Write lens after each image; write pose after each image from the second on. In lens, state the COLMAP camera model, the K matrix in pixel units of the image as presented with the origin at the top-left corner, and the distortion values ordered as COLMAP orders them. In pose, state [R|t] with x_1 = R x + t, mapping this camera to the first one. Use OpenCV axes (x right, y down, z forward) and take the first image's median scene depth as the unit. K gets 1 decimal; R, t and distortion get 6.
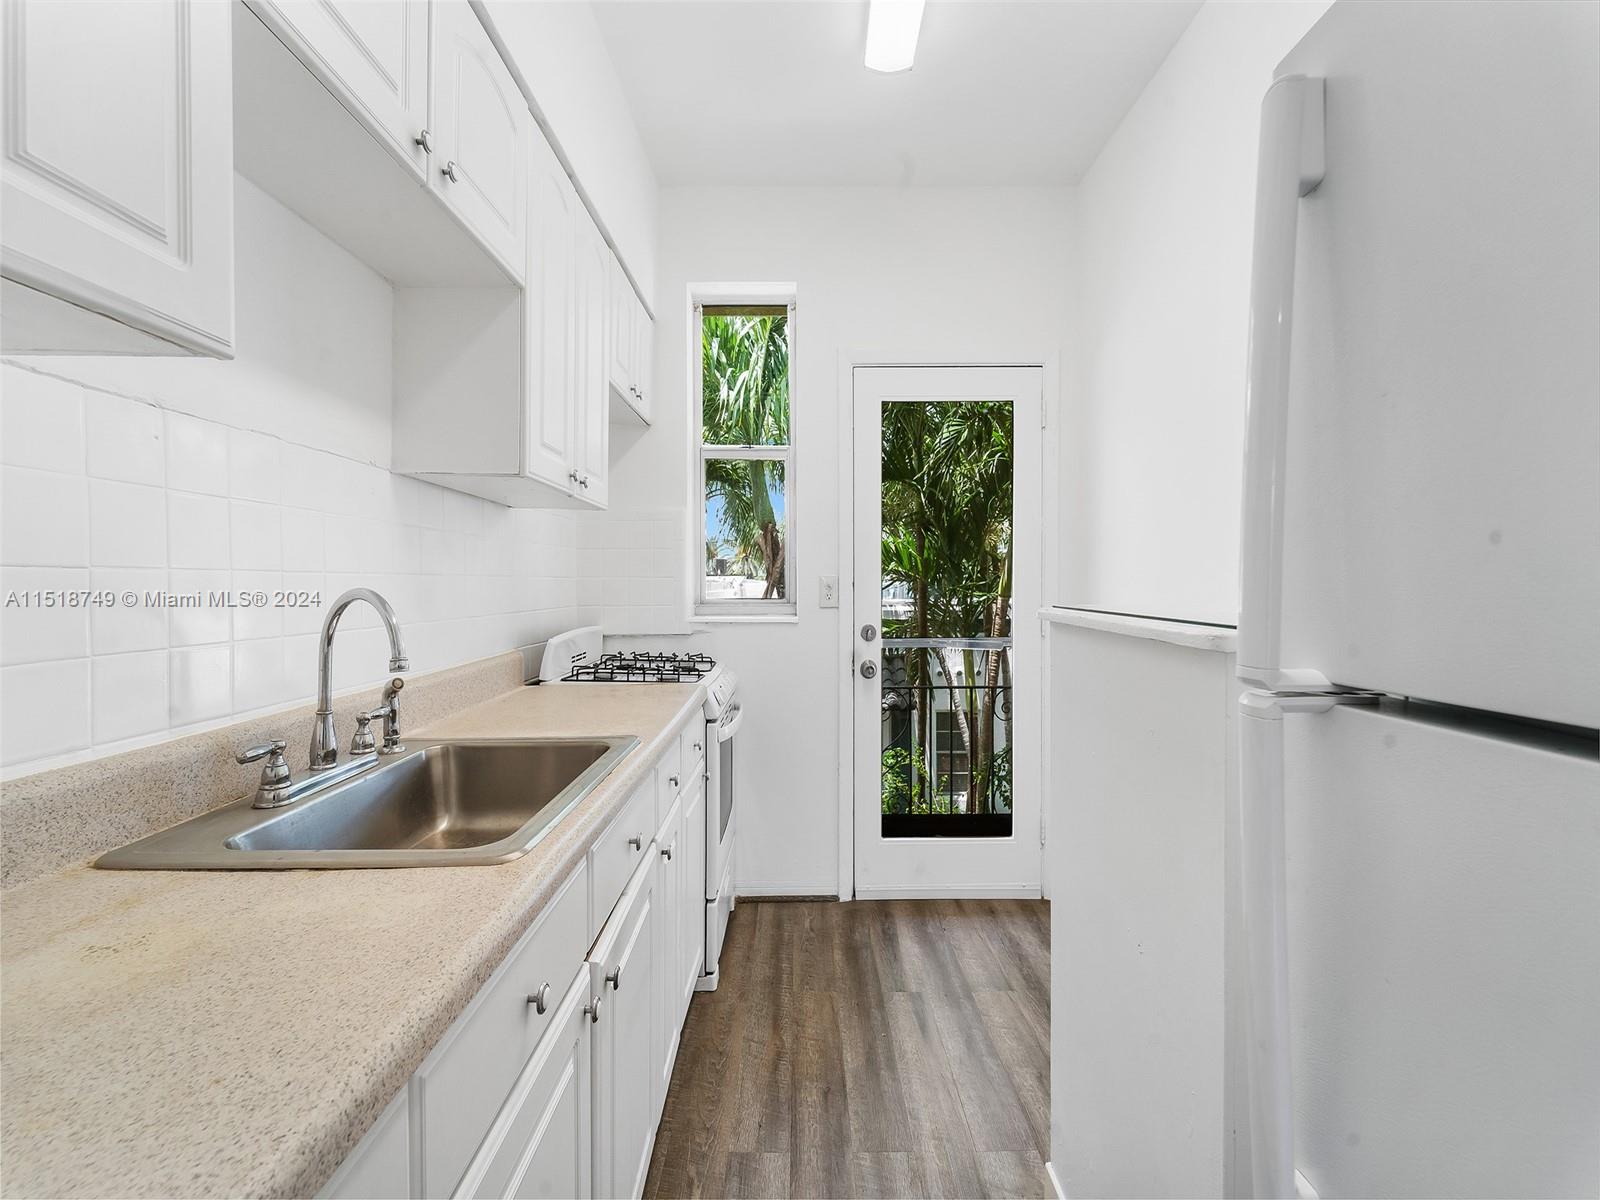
lens RADIAL K [[648.5, 0, 797.8], [0, 648.5, 582.0], [0, 0, 1]] dist [0.000622, 0.000095]
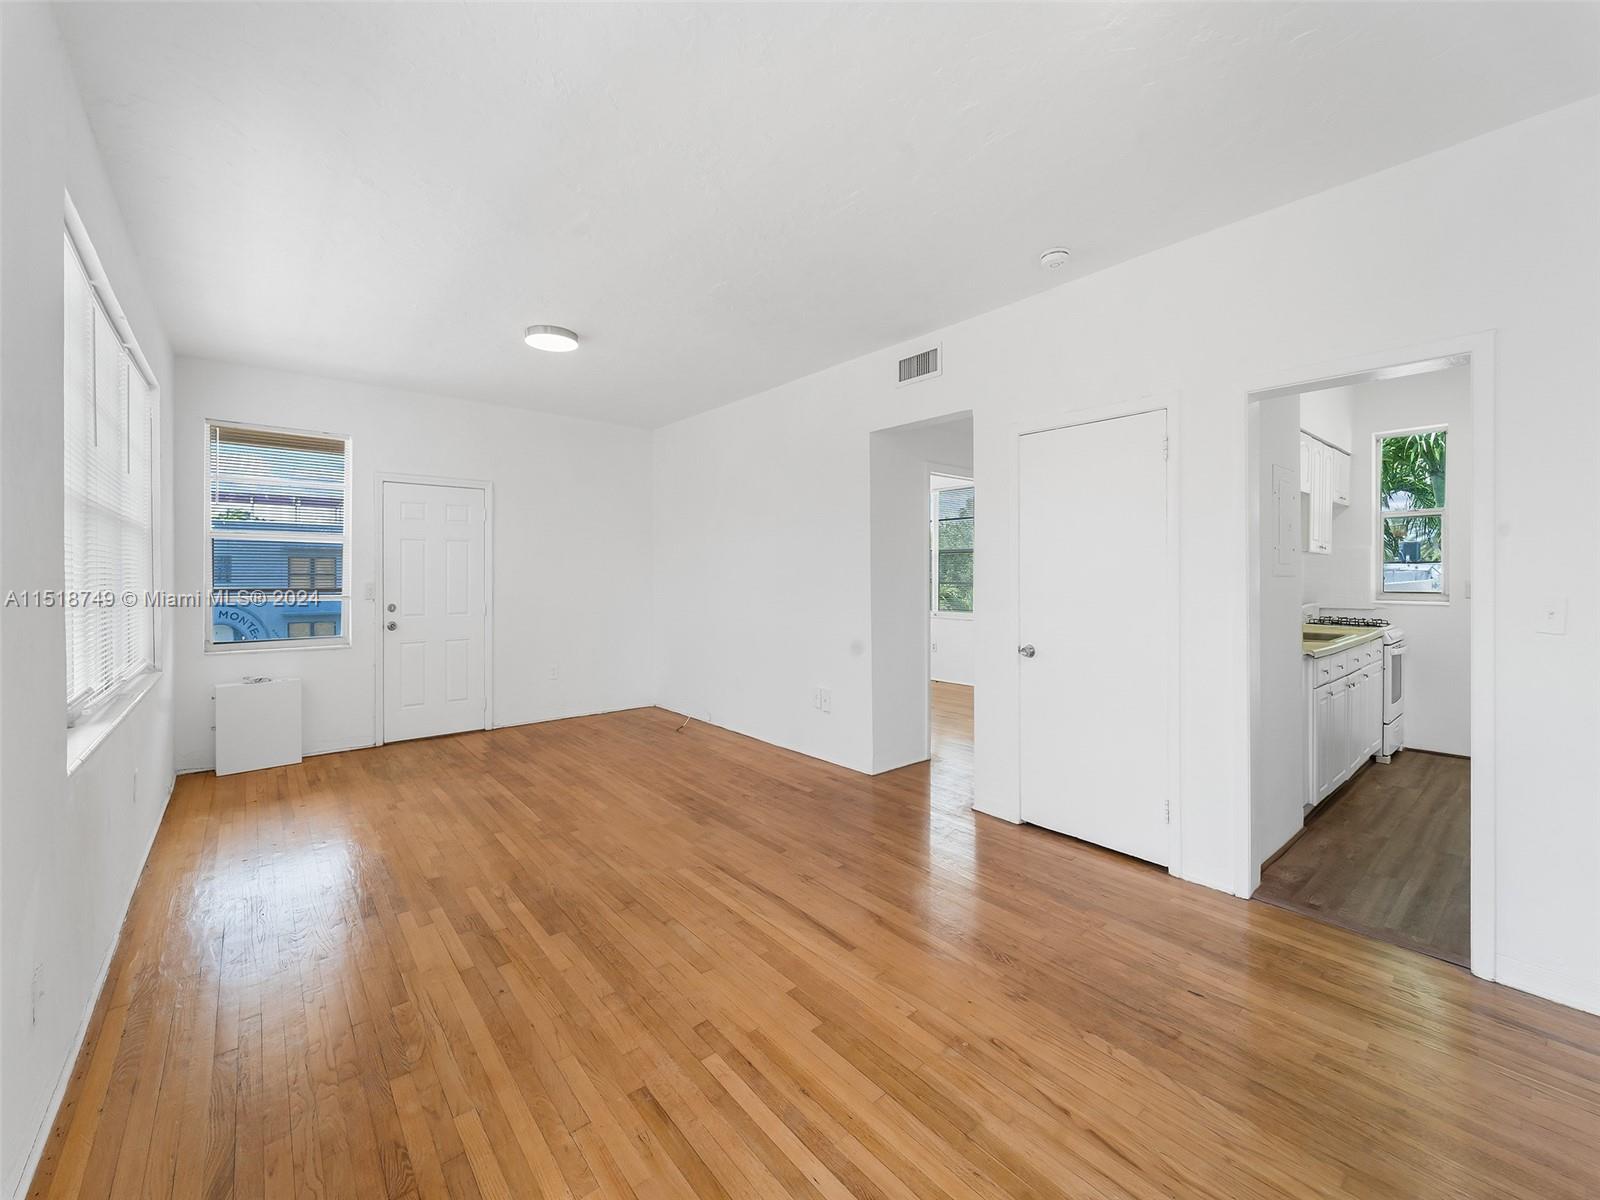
lens RADIAL K [[648.5, 0, 797.8], [0, 648.5, 582.0], [0, 0, 1]] dist [0.000622, 0.000095]
pose [[0.639488, 0.005527, -0.768781, 0.252108], [0.006998, 0.999891, 0.013009, -0.043963], [0.768769, -0.013699, 0.639380, -1.755441]]
